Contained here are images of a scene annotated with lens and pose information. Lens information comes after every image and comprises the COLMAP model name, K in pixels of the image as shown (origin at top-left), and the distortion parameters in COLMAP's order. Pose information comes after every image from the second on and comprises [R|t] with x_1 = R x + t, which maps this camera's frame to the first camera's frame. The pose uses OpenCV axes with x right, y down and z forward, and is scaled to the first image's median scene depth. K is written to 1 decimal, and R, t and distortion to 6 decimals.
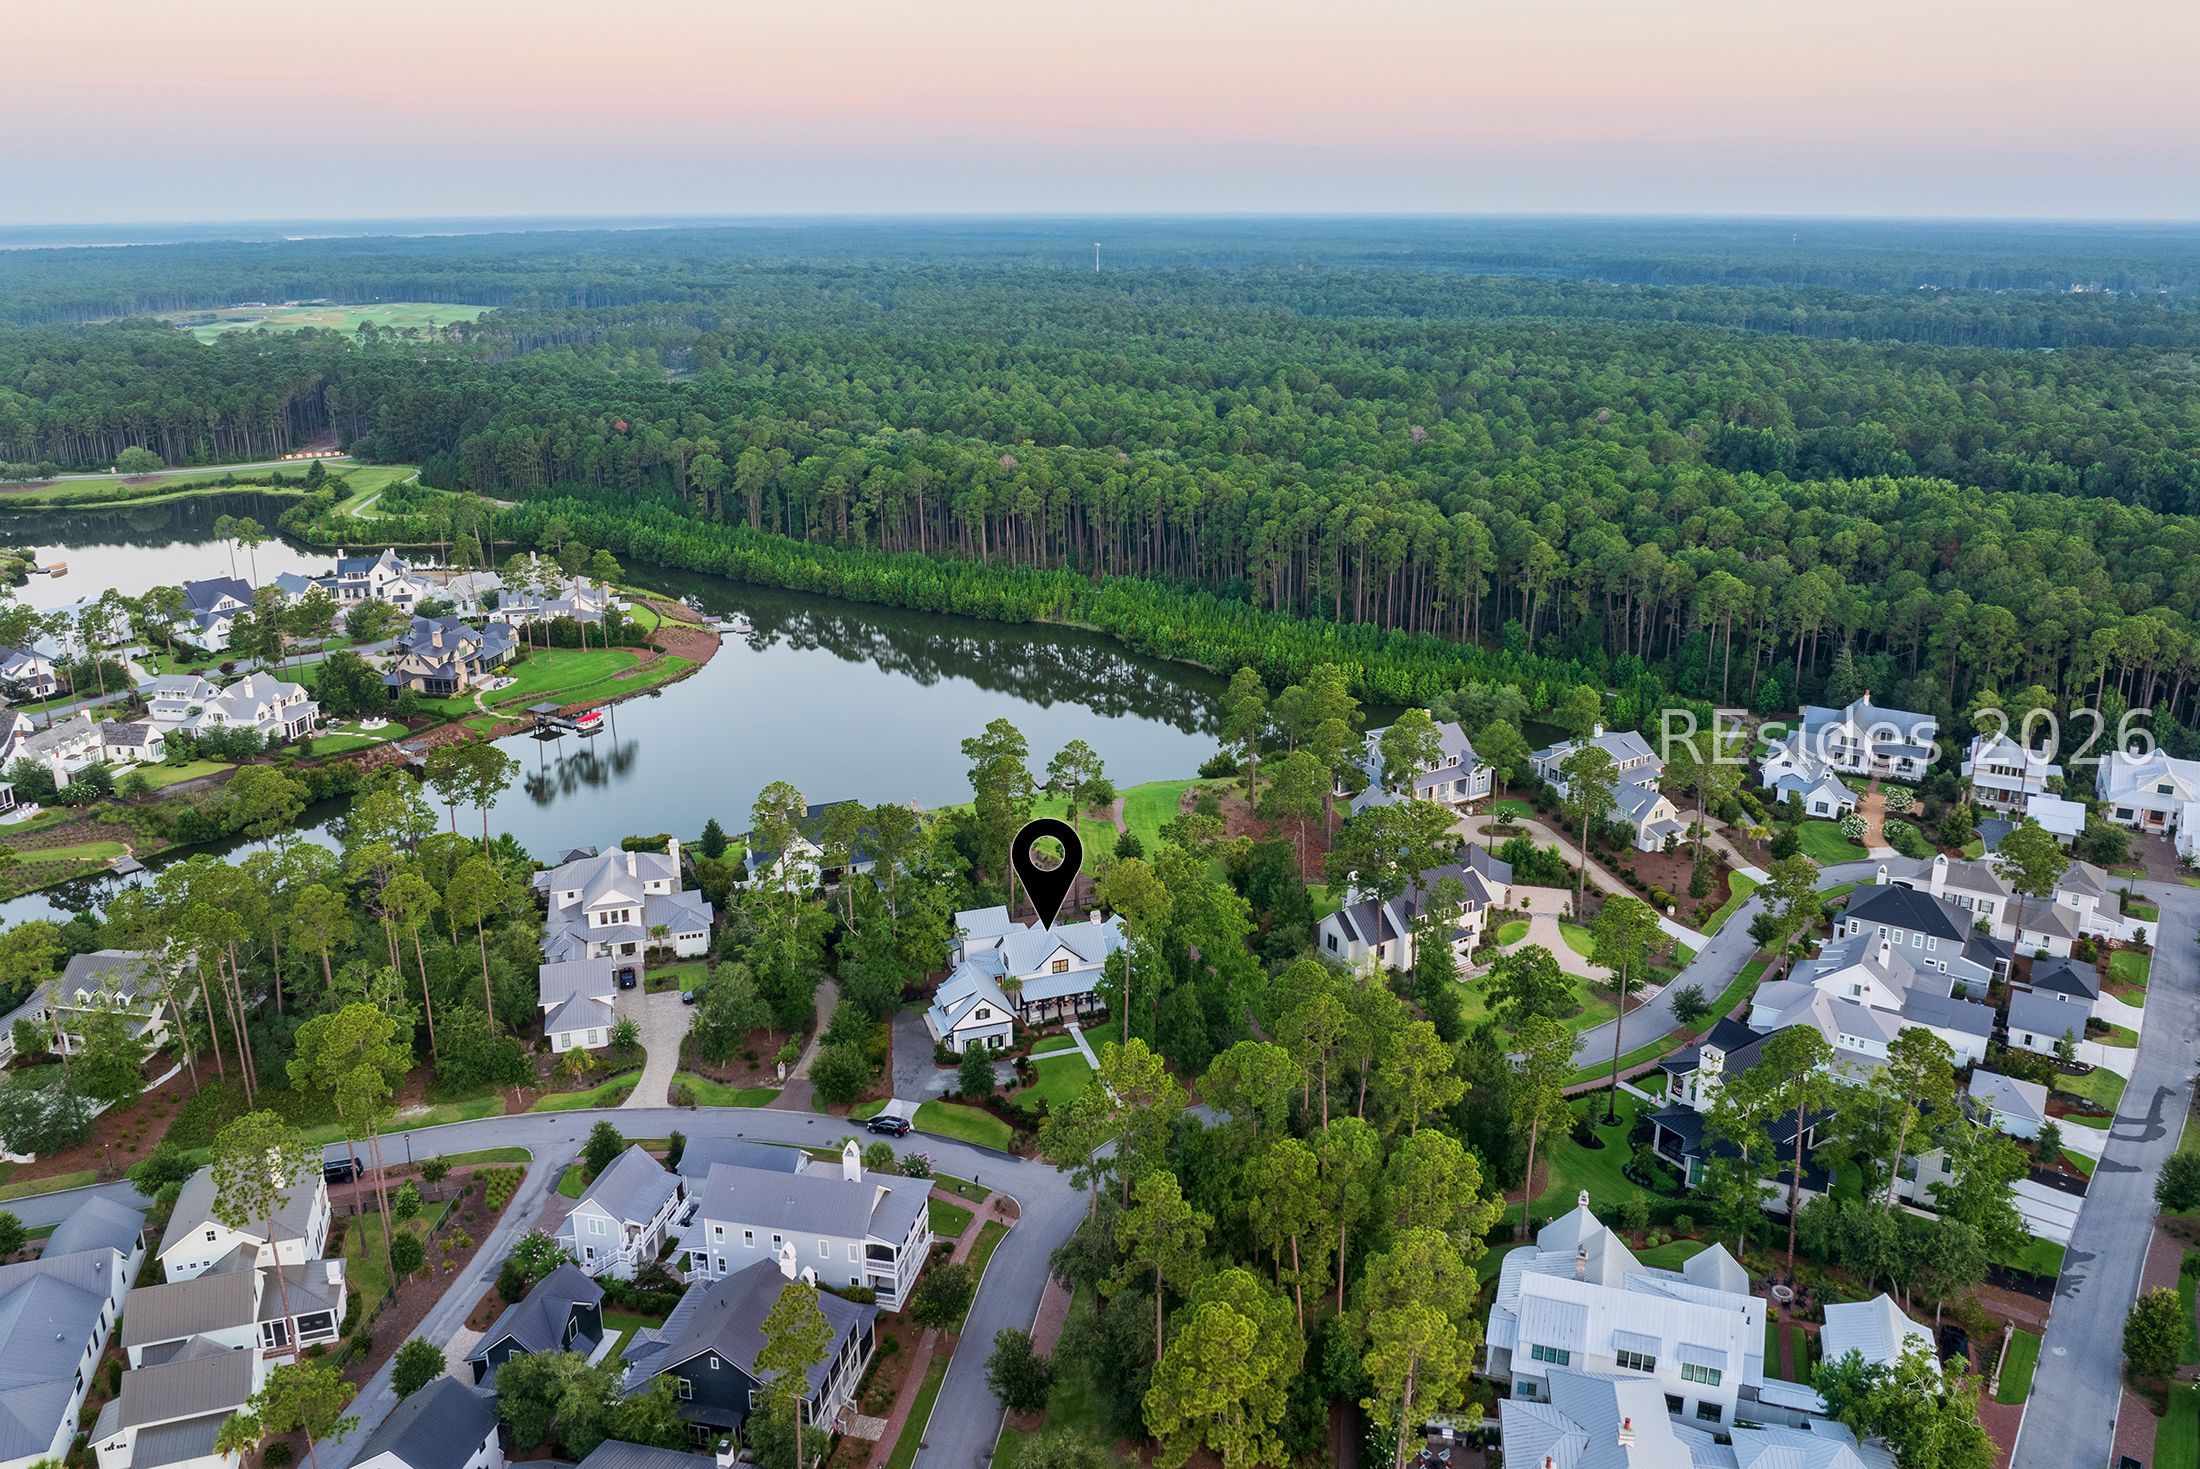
lens RADIAL K [[1541.9, 0, 1097.6], [0, 1541.9, 714.2], [0, 0, 1]] dist [-0.031238, -0.006185]
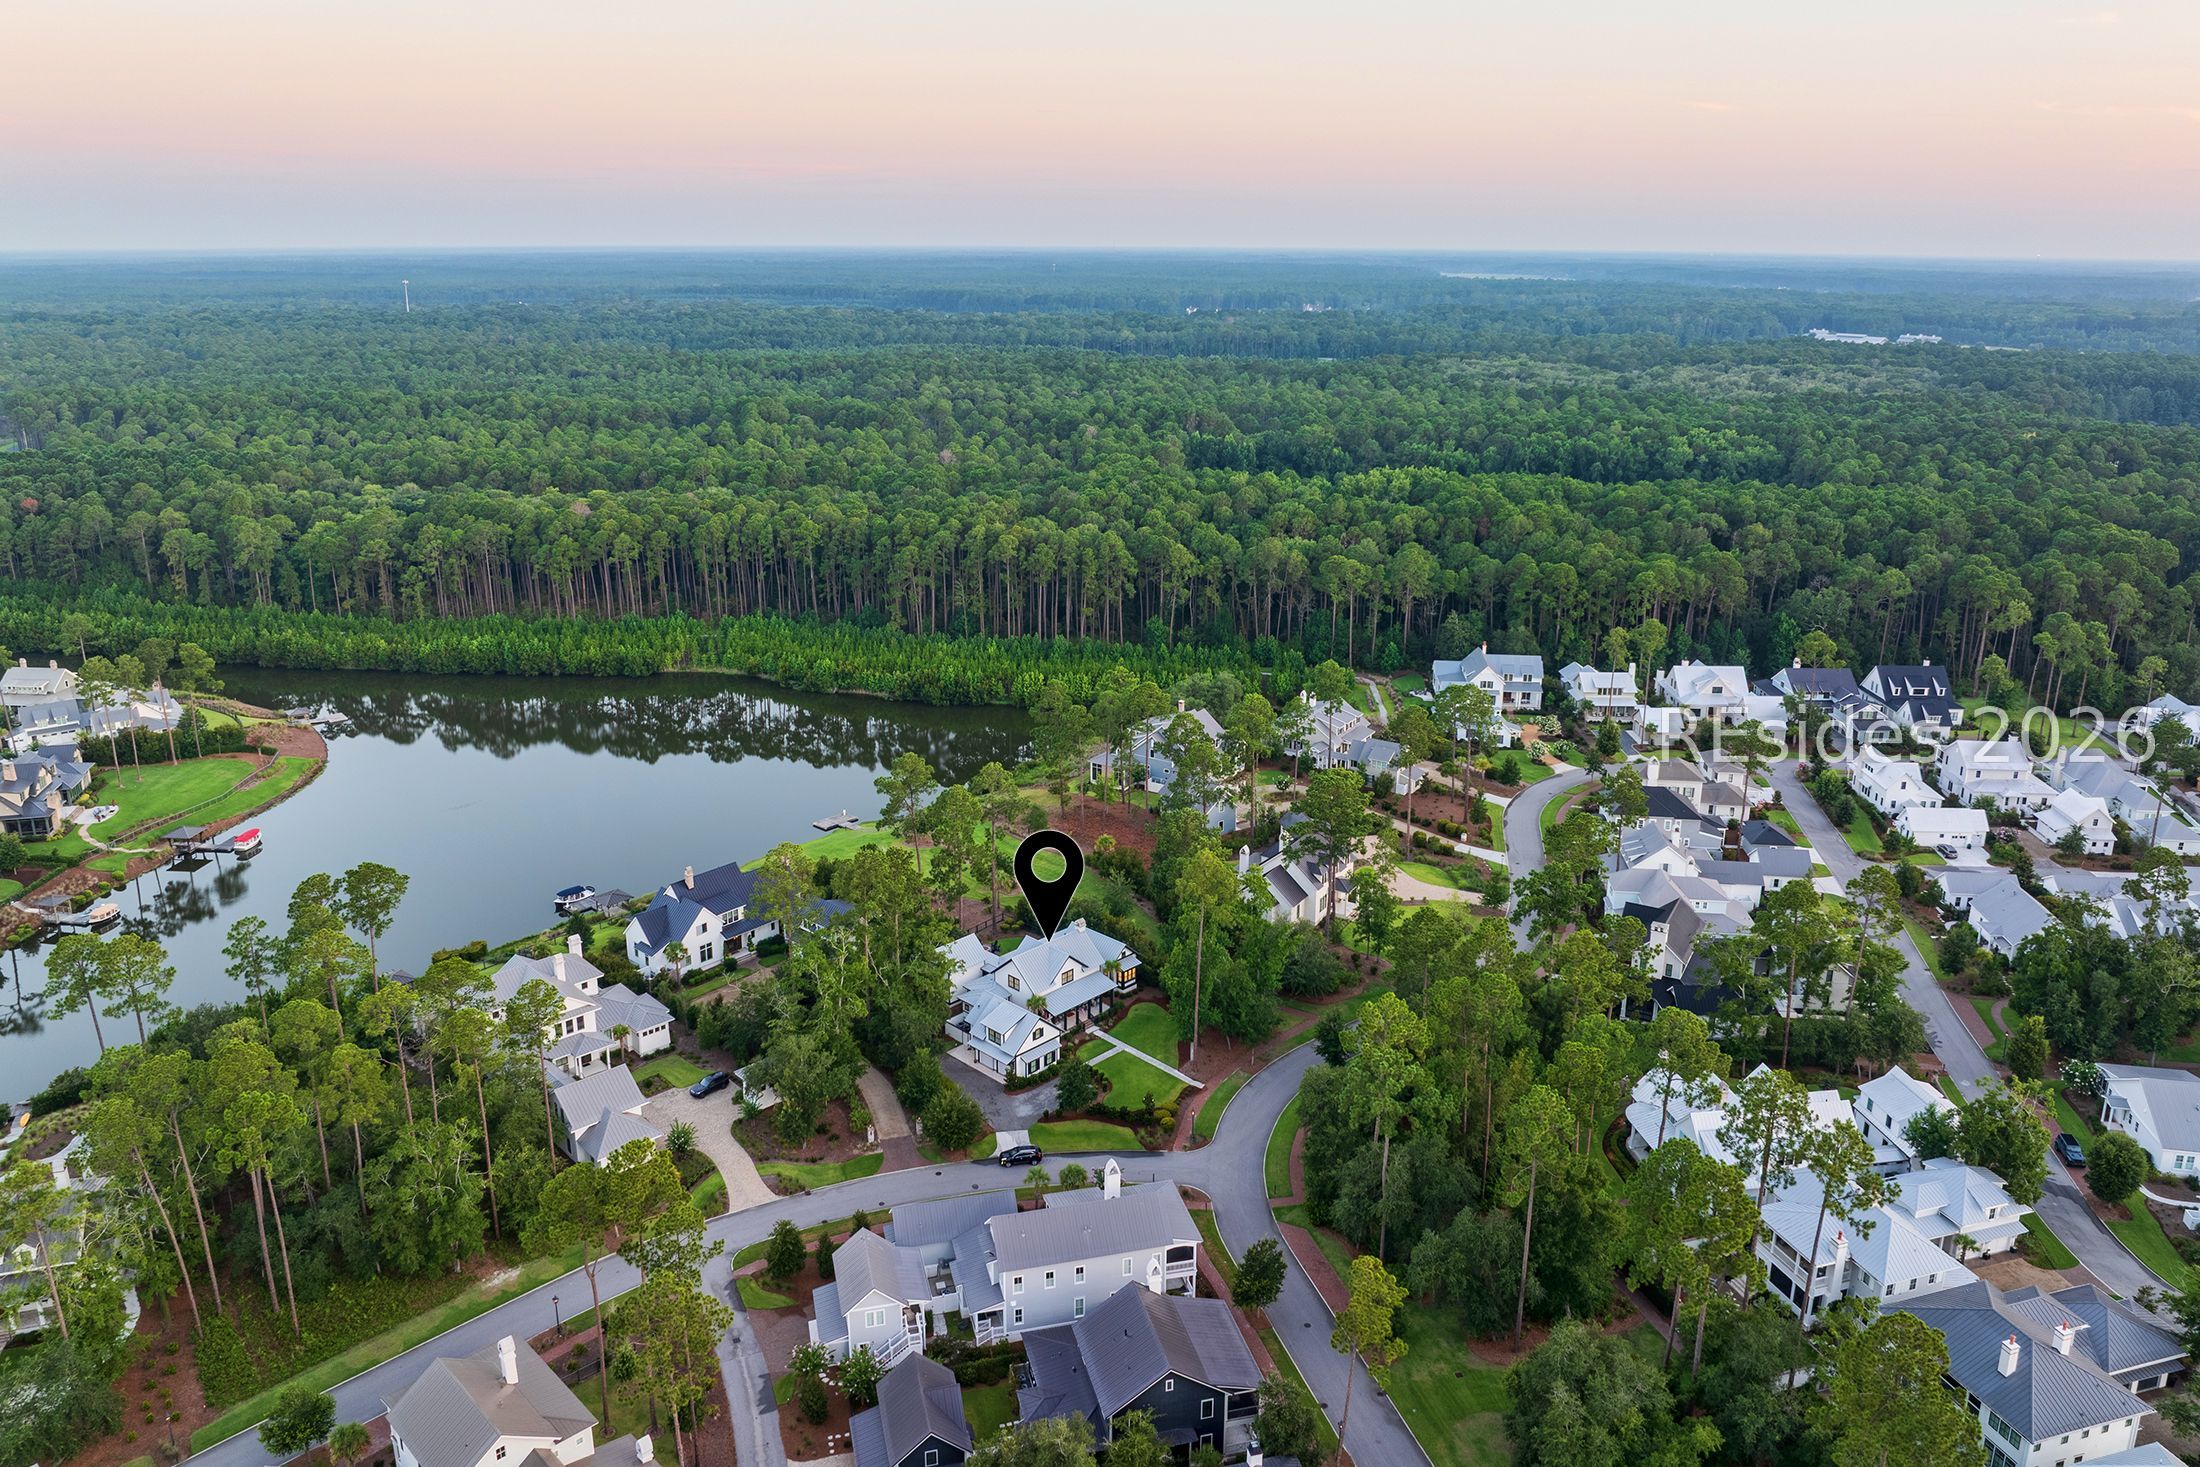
lens RADIAL K [[1518.9, 0, 1100.0], [0, 1518.9, 733.5], [0, 0, 1]] dist [-0.029969, -0.003837]
pose [[0.896768, -0.130779, 0.422733, -0.239651], [0.132515, 0.990855, 0.025423, -0.012122], [-0.422192, 0.033220, 0.905897, 0.037218]]
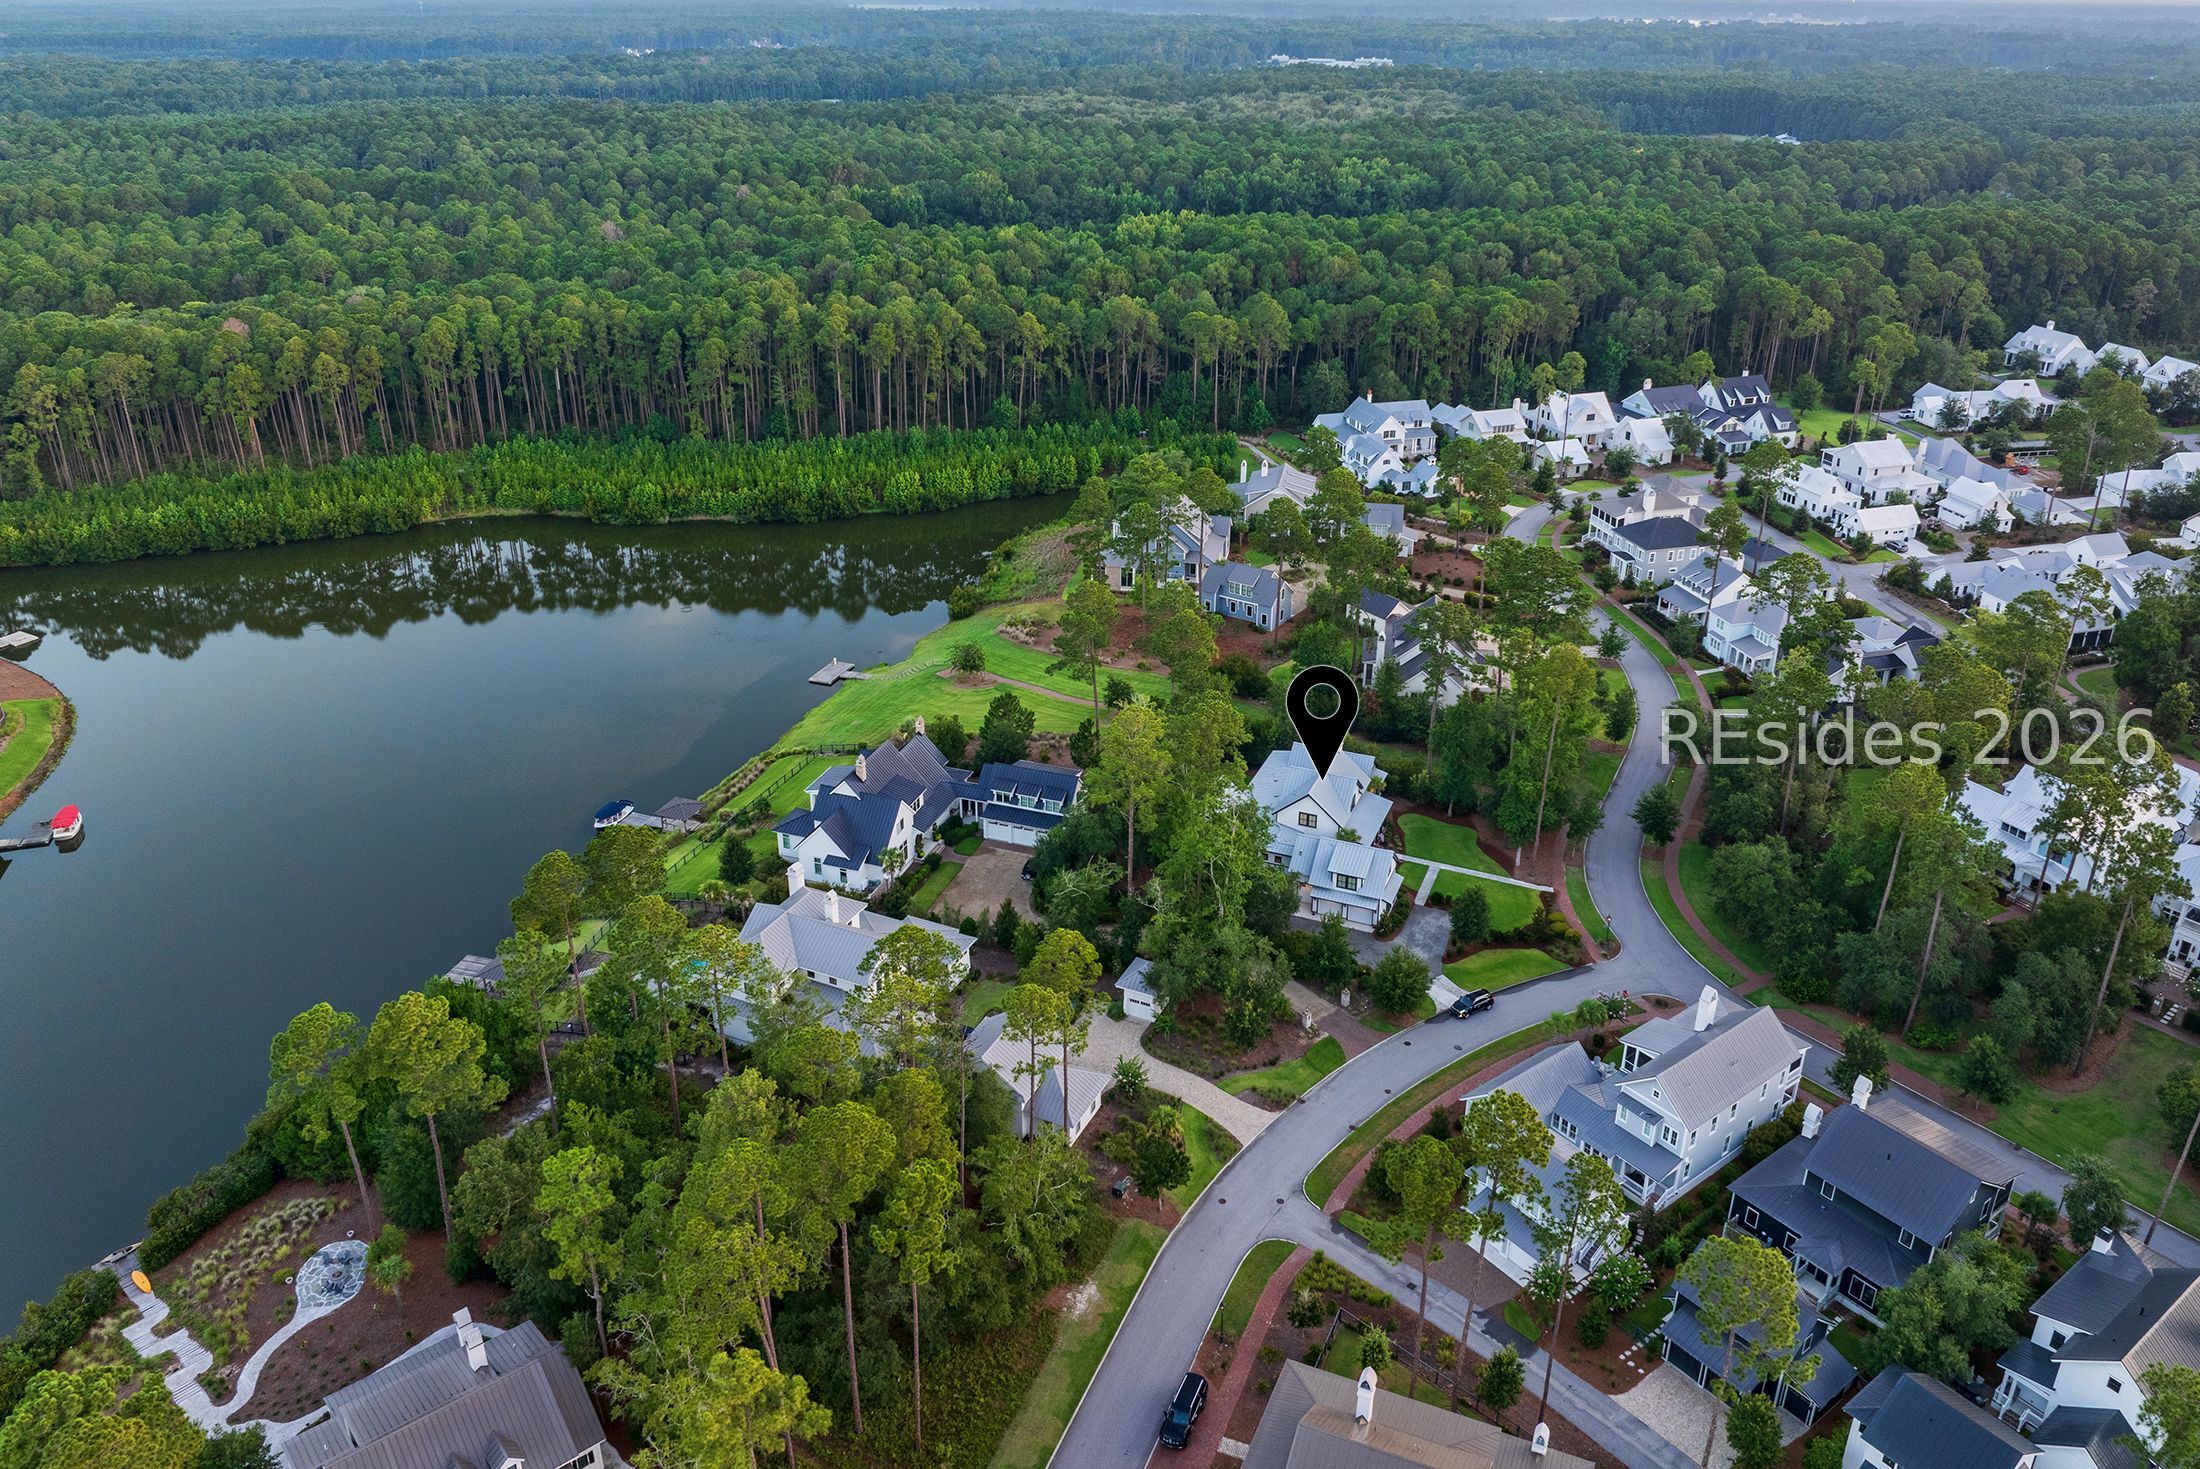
lens RADIAL K [[1541.9, 0, 1097.6], [0, 1541.9, 714.2], [0, 0, 1]] dist [-0.031238, -0.006185]
pose [[0.671294, -0.318307, 0.669361, -0.428310], [0.226804, 0.947986, 0.223346, -0.076532], [-0.705638, 0.001883, 0.708570, 0.258551]]
